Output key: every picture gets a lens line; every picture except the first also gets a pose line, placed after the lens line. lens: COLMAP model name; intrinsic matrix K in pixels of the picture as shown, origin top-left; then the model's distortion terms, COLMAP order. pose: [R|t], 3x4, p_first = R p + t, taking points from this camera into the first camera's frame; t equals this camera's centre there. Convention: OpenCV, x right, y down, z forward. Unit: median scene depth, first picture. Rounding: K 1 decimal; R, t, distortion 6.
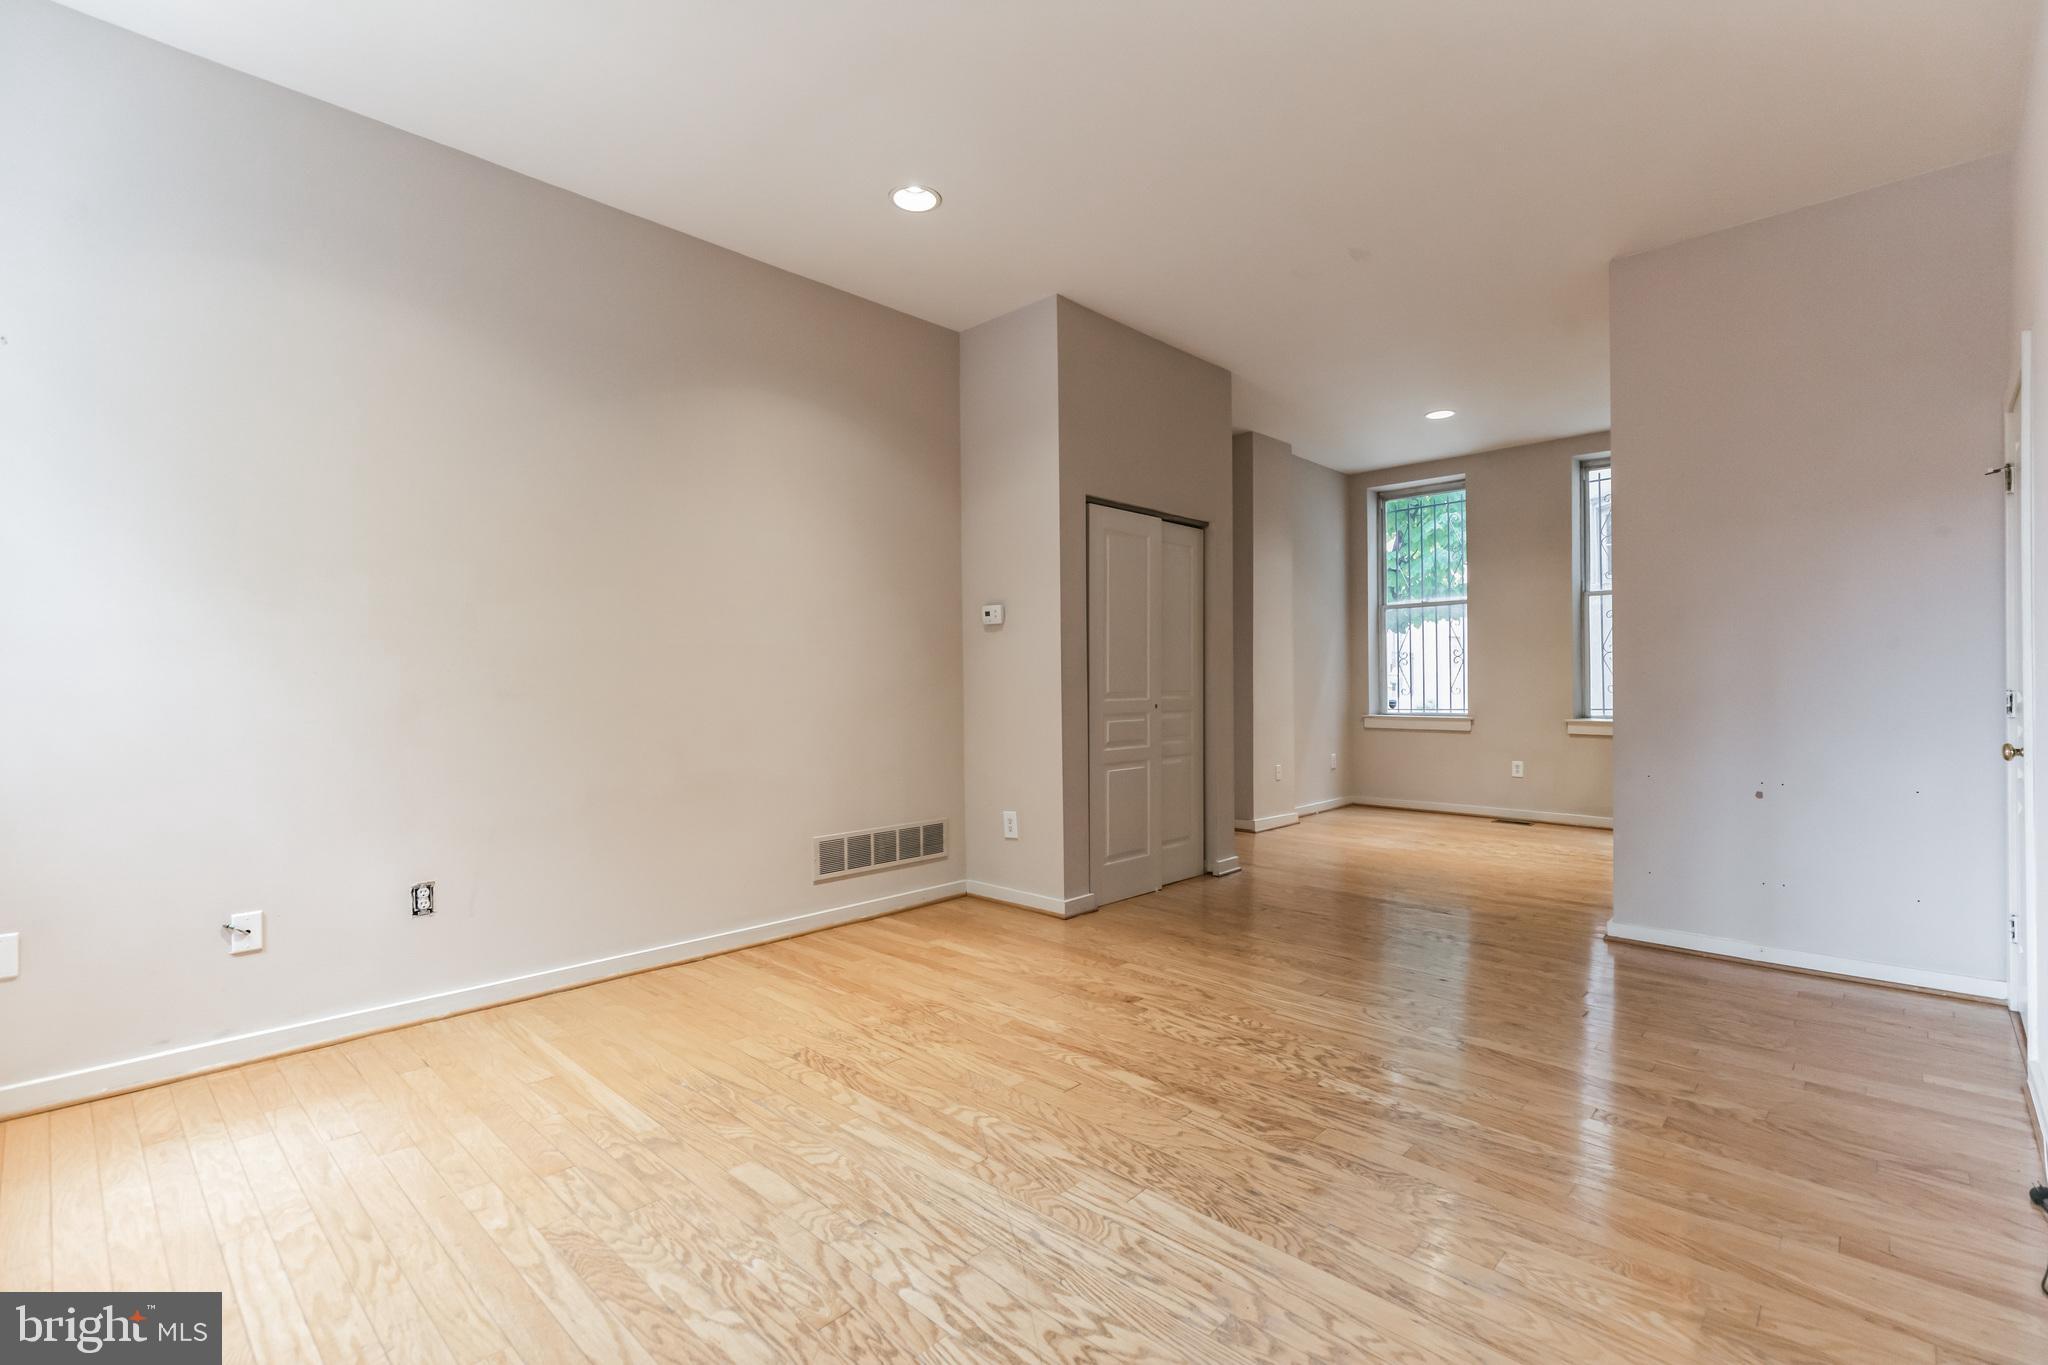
lens RADIAL K [[921.1, 0, 1026.3], [0, 921.1, 692.3], [0, 0, 1]] dist [0.007264, -0.000299]
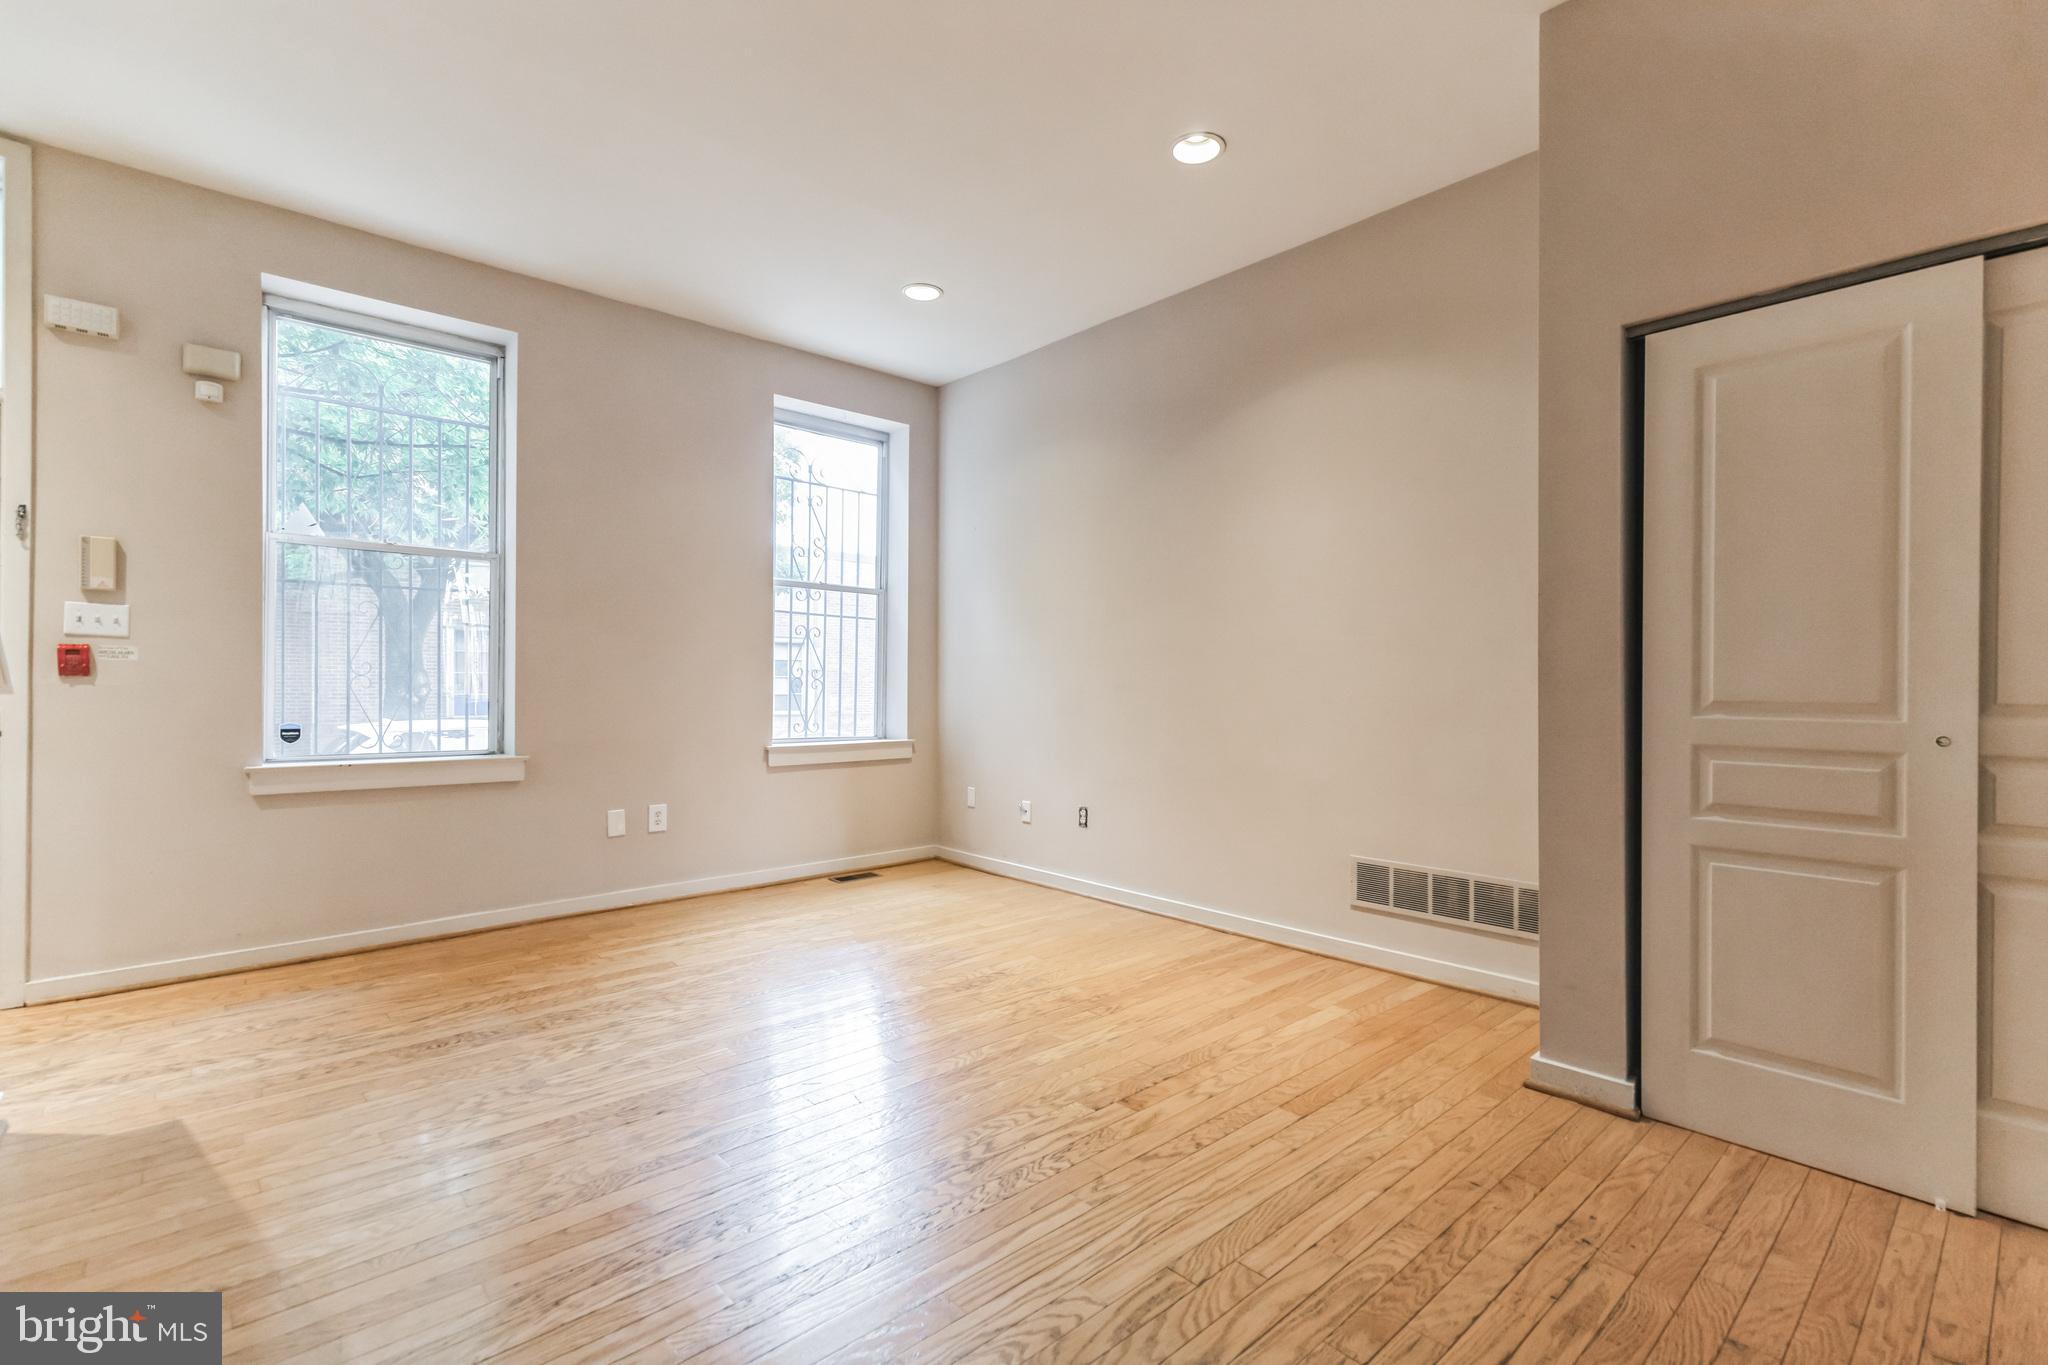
lens RADIAL K [[935.7, 0, 1024.9], [0, 935.7, 687.2], [0, 0, 1]] dist [0.015949, -0.000878]
pose [[-0.077998, 0.010489, -0.996898, 0.986581], [-0.013908, 0.999836, 0.011608, -0.012043], [0.996857, 0.014770, -0.077839, 1.092547]]
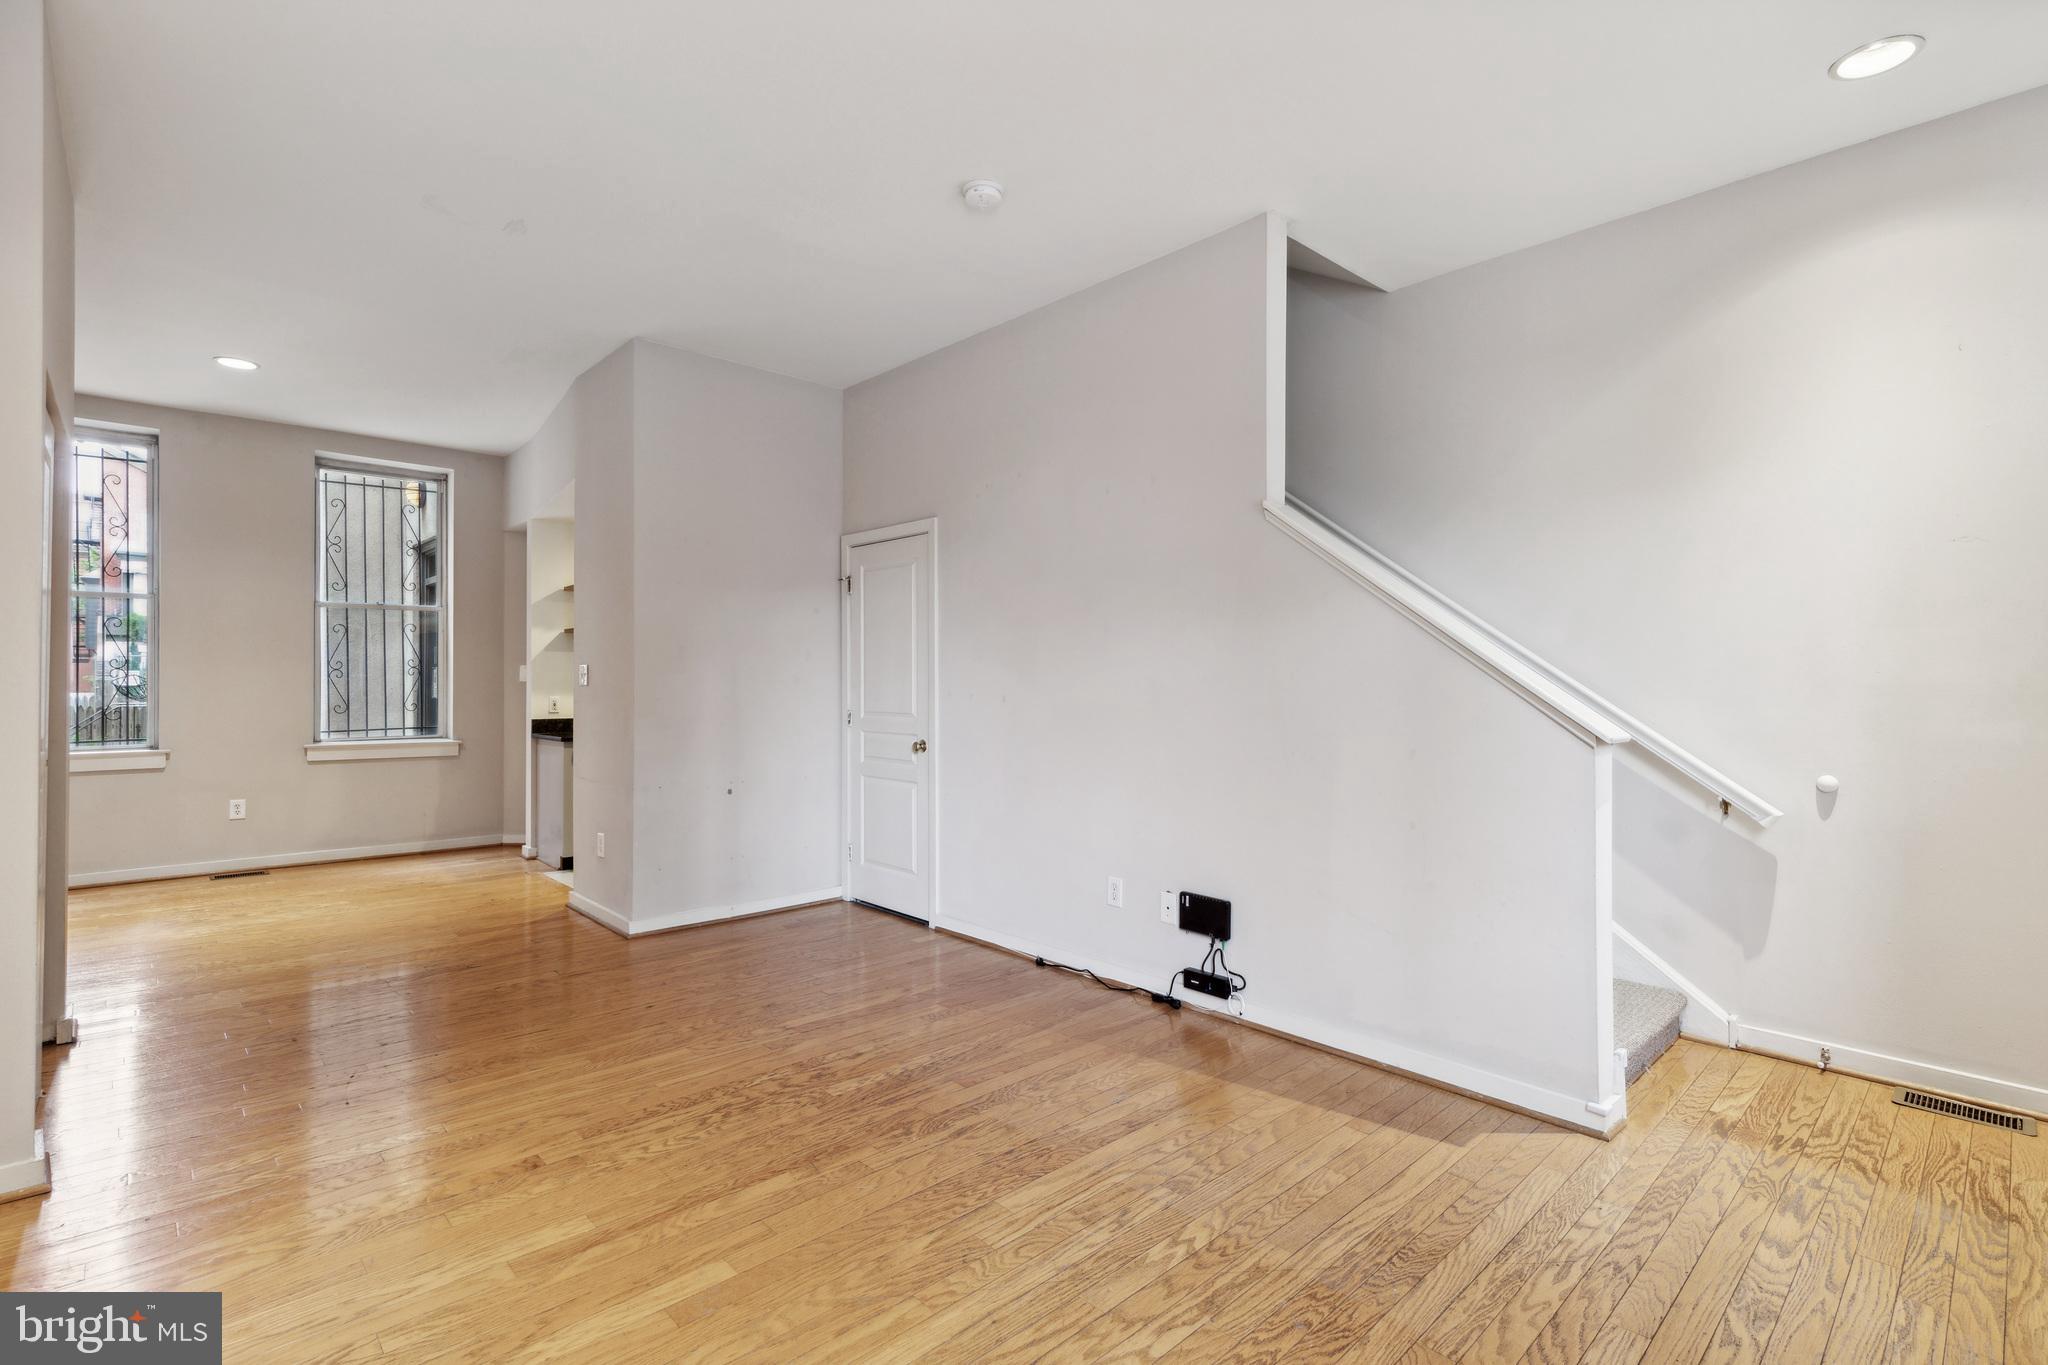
lens RADIAL K [[945.1, 0, 1026.4], [0, 945.1, 675.3], [0, 0, 1]] dist [0.002133, 0.000277]
pose [[0.050570, 0.015163, 0.998605, -0.694500], [0.010483, 0.999822, -0.015712, -0.039276], [-0.998665, 0.011263, 0.050402, 0.642644]]
